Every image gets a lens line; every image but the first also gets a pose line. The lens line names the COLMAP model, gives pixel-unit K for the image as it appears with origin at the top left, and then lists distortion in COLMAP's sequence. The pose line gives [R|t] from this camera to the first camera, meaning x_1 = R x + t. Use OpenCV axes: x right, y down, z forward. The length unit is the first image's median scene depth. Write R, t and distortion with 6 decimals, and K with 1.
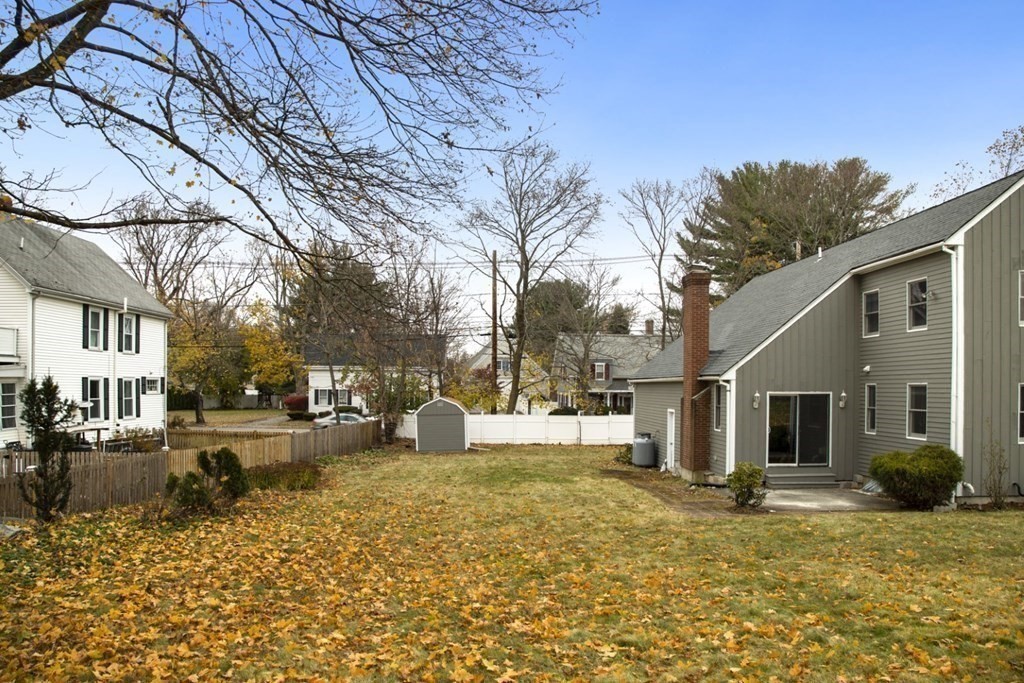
lens RADIAL K [[766.0, 0, 495.7], [0, 766.0, 404.6], [0, 0, 1]] dist [-0.060990, 0.008857]
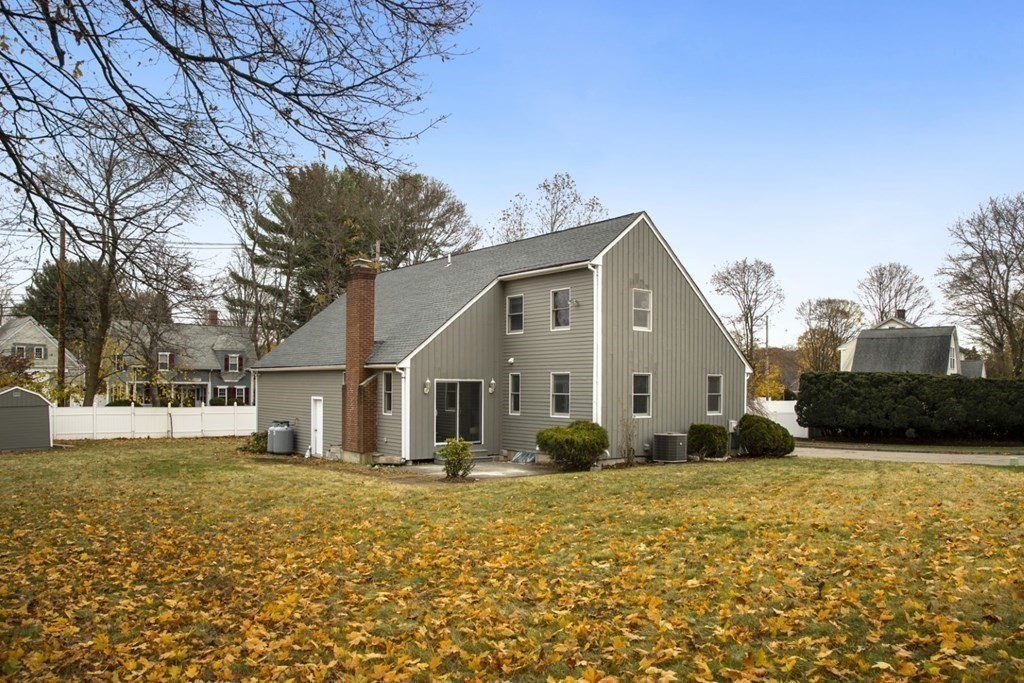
lens RADIAL K [[766.0, 0, 495.7], [0, 766.0, 404.6], [0, 0, 1]] dist [-0.060990, 0.008857]
pose [[0.817198, -0.009730, 0.576275, -0.157909], [0.005483, 0.999943, 0.009108, 0.008020], [-0.576331, -0.004284, 0.817205, 0.013030]]
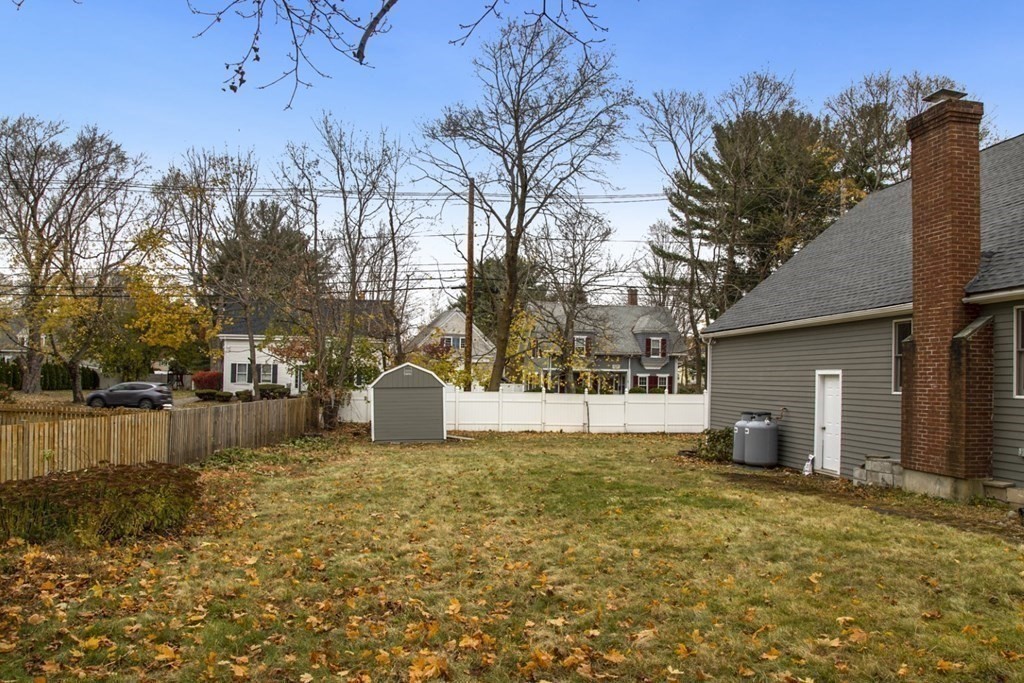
lens RADIAL K [[764.2, 0, 512.9], [0, 764.2, 363.2], [0, 0, 1]] dist [-0.088151, 0.005437]
pose [[0.993443, 0.012485, 0.113643, -0.076239], [-0.007831, 0.999116, -0.041313, 0.024886], [-0.114058, 0.040152, 0.992662, 0.415530]]
